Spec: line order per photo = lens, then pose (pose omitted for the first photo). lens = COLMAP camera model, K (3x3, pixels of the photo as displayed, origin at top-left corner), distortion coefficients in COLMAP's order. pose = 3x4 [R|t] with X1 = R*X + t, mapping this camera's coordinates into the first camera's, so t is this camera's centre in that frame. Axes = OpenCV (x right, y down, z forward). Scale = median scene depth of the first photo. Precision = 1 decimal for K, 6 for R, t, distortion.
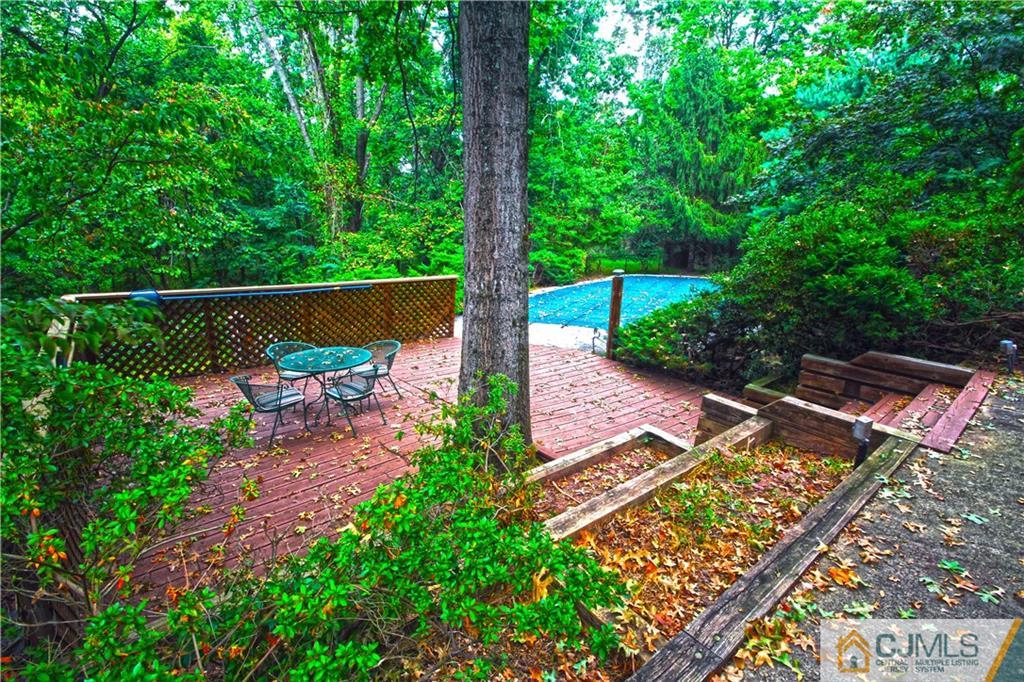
lens RADIAL K [[471.4, 0, 511.3], [0, 471.4, 341.2], [0, 0, 1]] dist [-0.003671, -0.001692]
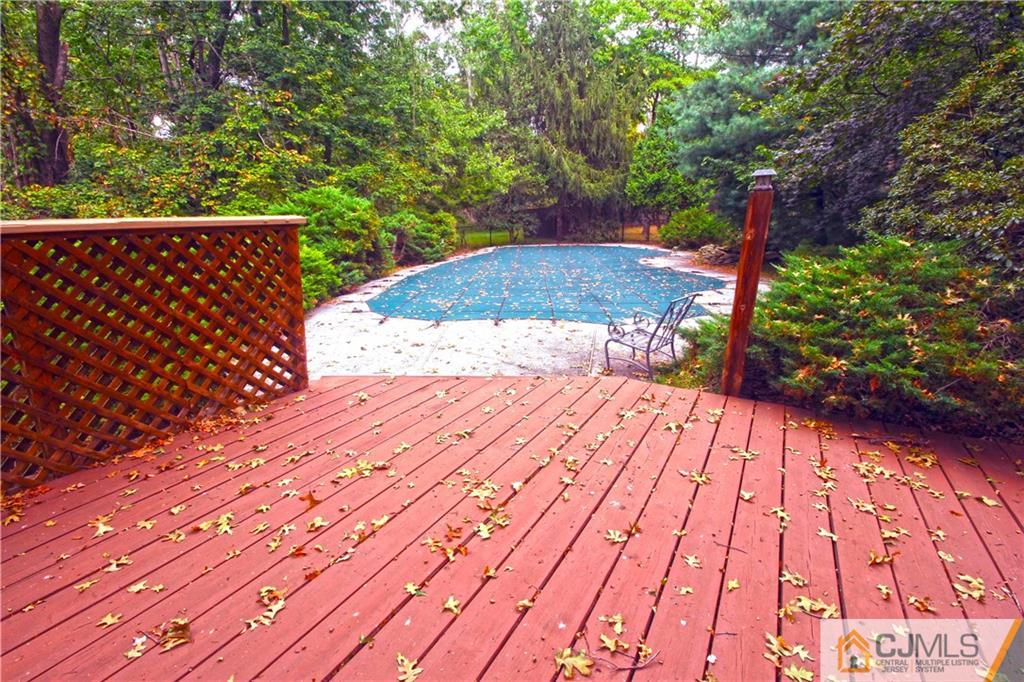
lens RADIAL K [[471.4, 0, 513.9], [0, 471.4, 340.5], [0, 0, 1]] dist [-0.003671, -0.001692]
pose [[0.926637, -0.123449, 0.355111, -0.046541], [0.113295, 0.992336, 0.049335, -0.021403], [-0.358480, -0.005484, 0.933521, 0.278951]]
